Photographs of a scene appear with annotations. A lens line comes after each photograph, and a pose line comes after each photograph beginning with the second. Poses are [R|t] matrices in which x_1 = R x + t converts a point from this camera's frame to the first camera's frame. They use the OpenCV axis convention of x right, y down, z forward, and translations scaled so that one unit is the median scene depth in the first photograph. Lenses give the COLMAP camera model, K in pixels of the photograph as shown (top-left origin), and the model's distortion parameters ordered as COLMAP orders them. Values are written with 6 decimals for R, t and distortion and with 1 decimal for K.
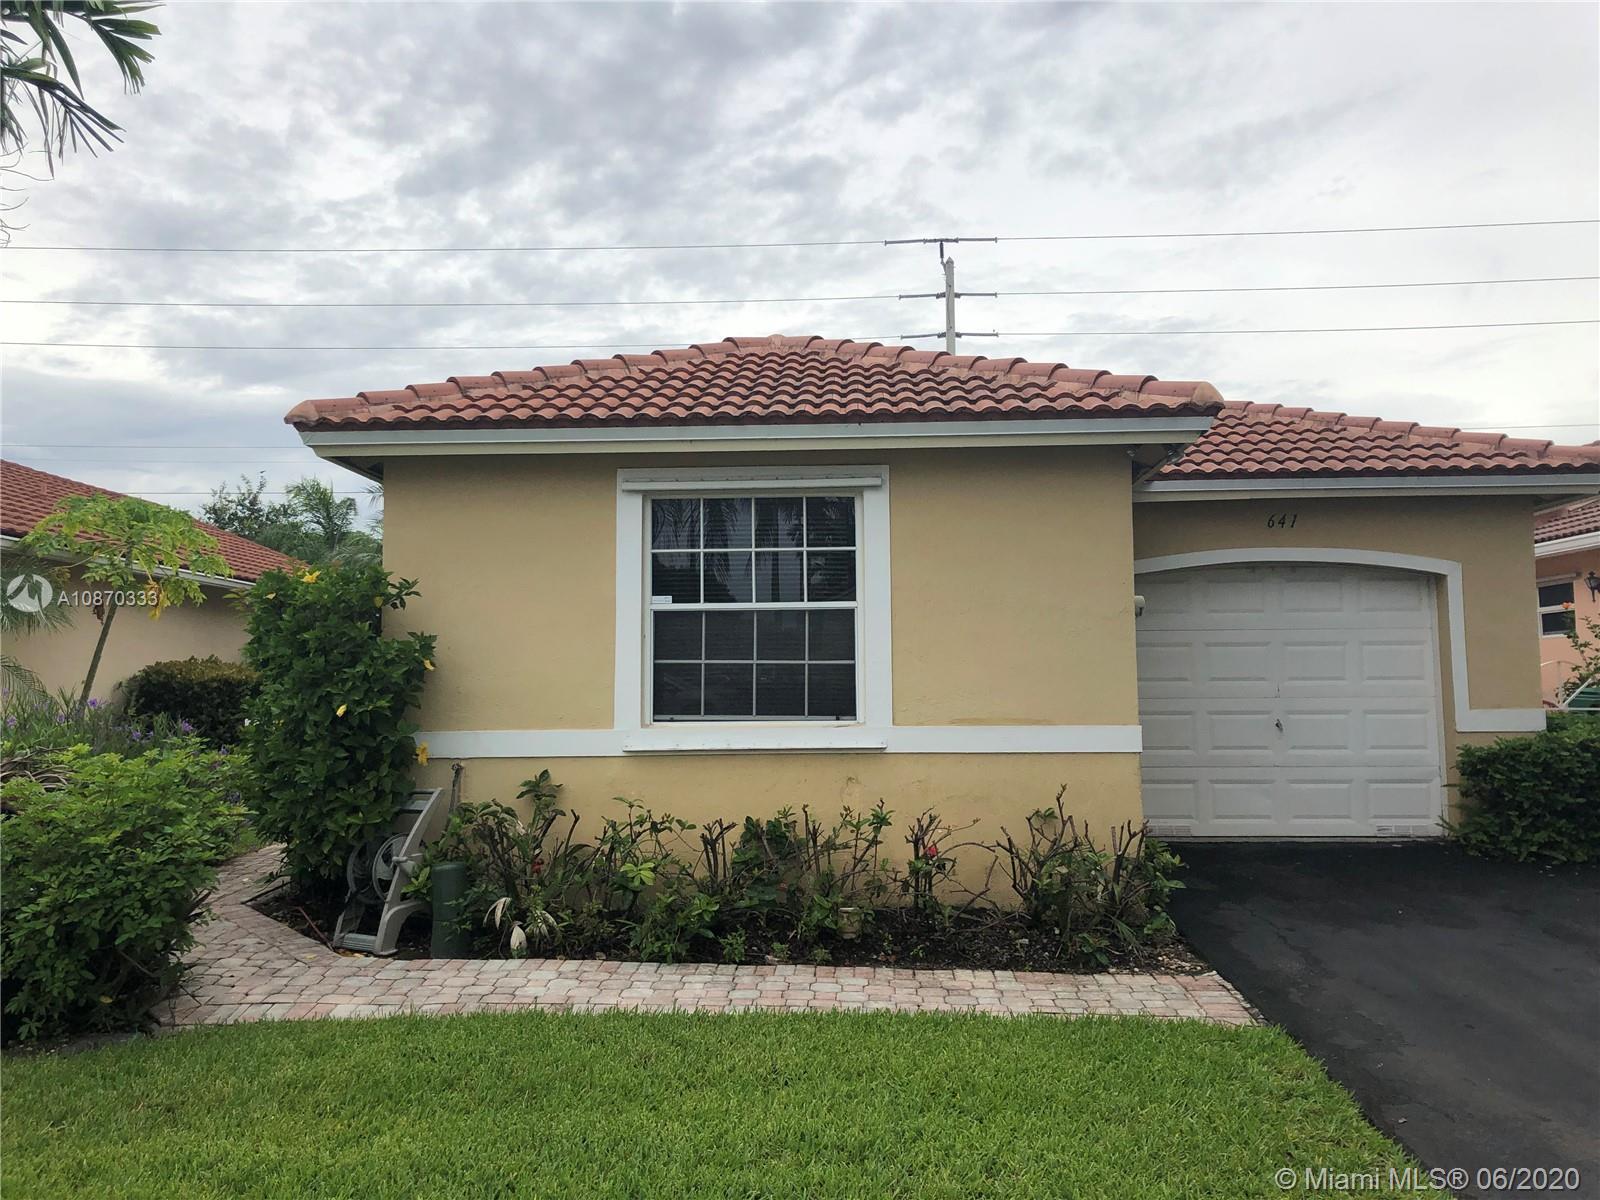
lens RADIAL K [[1332.5, 0, 788.3], [0, 1332.5, 593.8], [0, 0, 1]] dist [0.018697, -0.005388]
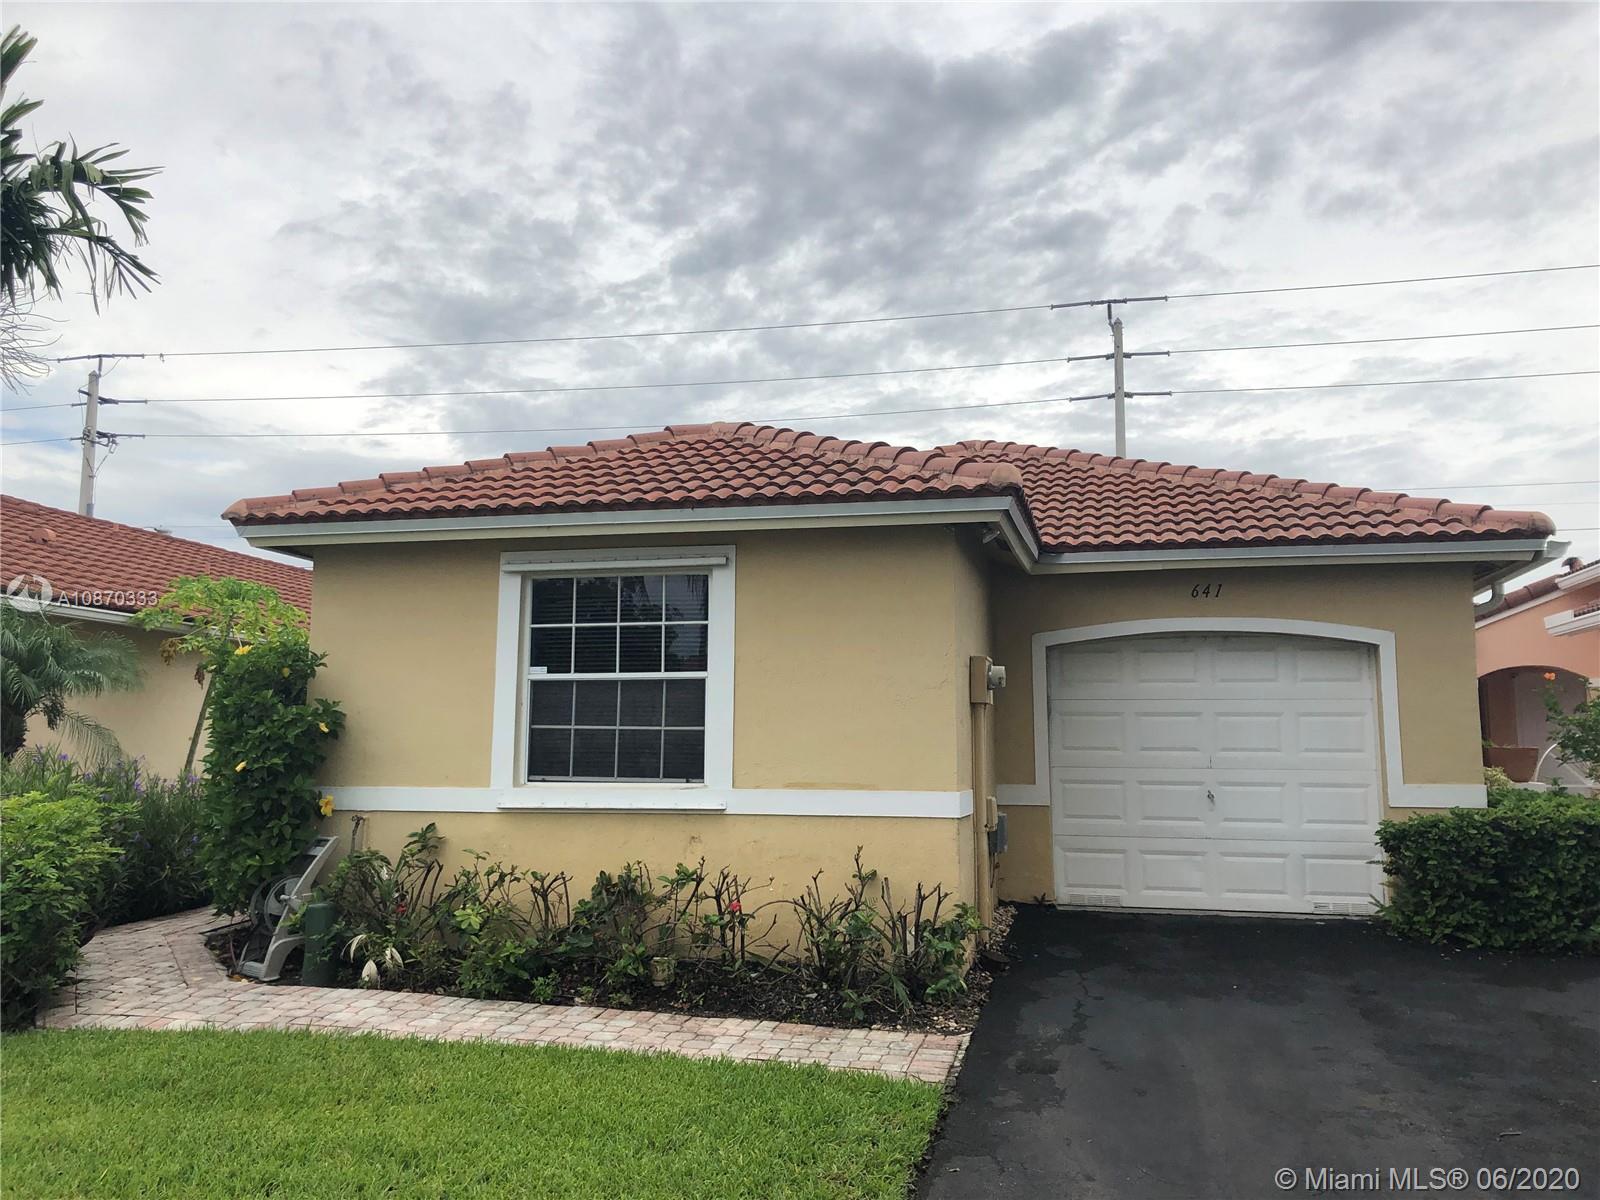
lens RADIAL K [[1332.5, 0, 793.8], [0, 1332.5, 597.0], [0, 0, 1]] dist [0.018697, -0.005388]
pose [[0.981248, -0.008728, -0.192551, 0.264628], [0.000409, 0.999066, -0.043198, -0.006886], [0.192749, 0.042309, 0.980336, -0.038011]]
